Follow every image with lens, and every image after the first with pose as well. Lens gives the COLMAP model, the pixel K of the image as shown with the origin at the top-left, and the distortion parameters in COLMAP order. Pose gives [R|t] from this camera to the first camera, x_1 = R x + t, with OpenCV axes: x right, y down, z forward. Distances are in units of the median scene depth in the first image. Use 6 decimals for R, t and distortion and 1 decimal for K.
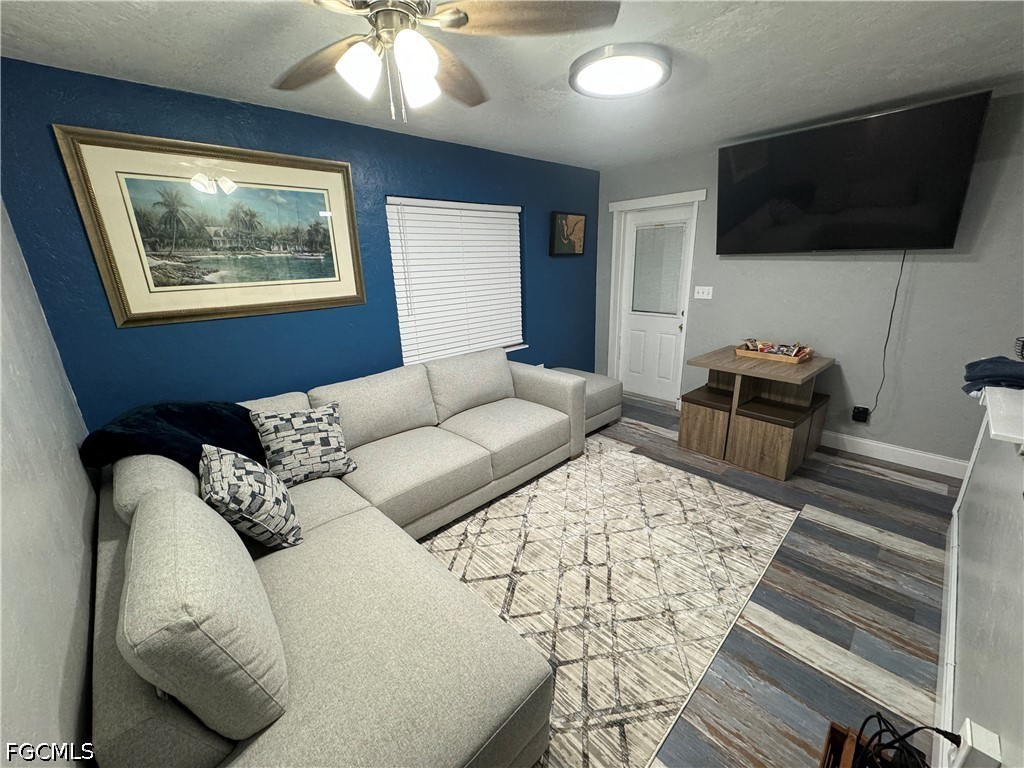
lens RADIAL K [[407.9, 0, 510.7], [0, 407.9, 382.7], [0, 0, 1]] dist [-0.006636, 0.000597]
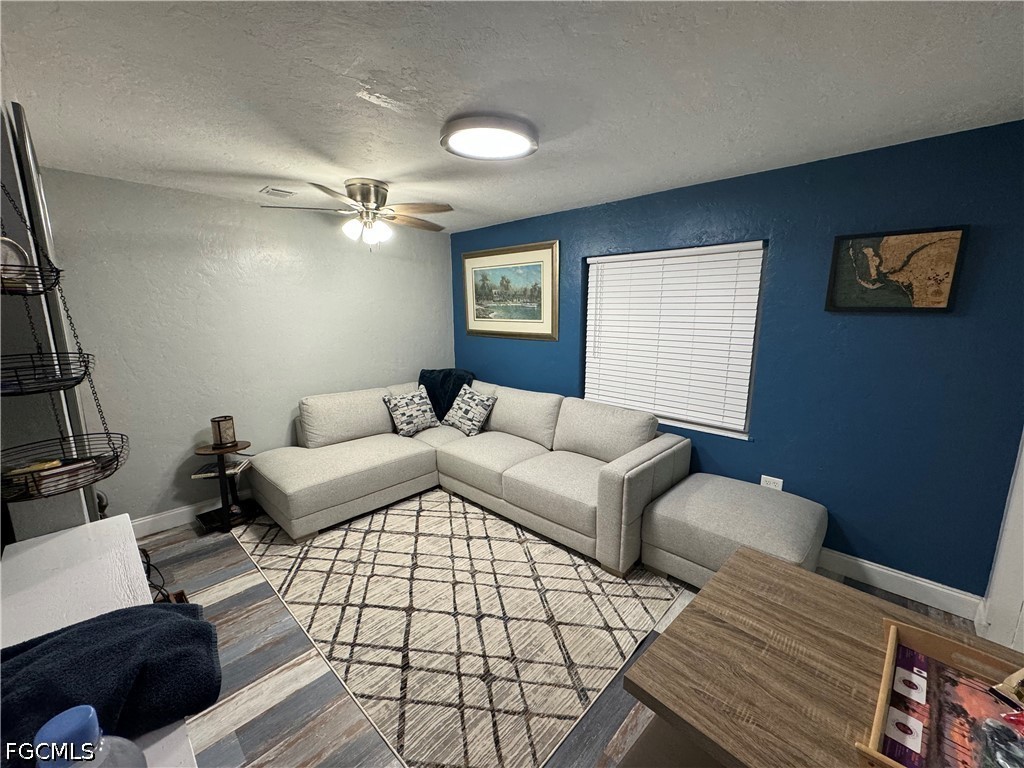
lens RADIAL K [[407.9, 0, 510.1], [0, 407.9, 381.2], [0, 0, 1]] dist [-0.006636, 0.000597]
pose [[0.055326, 0.205829, -0.977023, 1.249887], [-0.292496, 0.938934, 0.181242, -0.353016], [0.954665, 0.275747, 0.112152, 0.986917]]
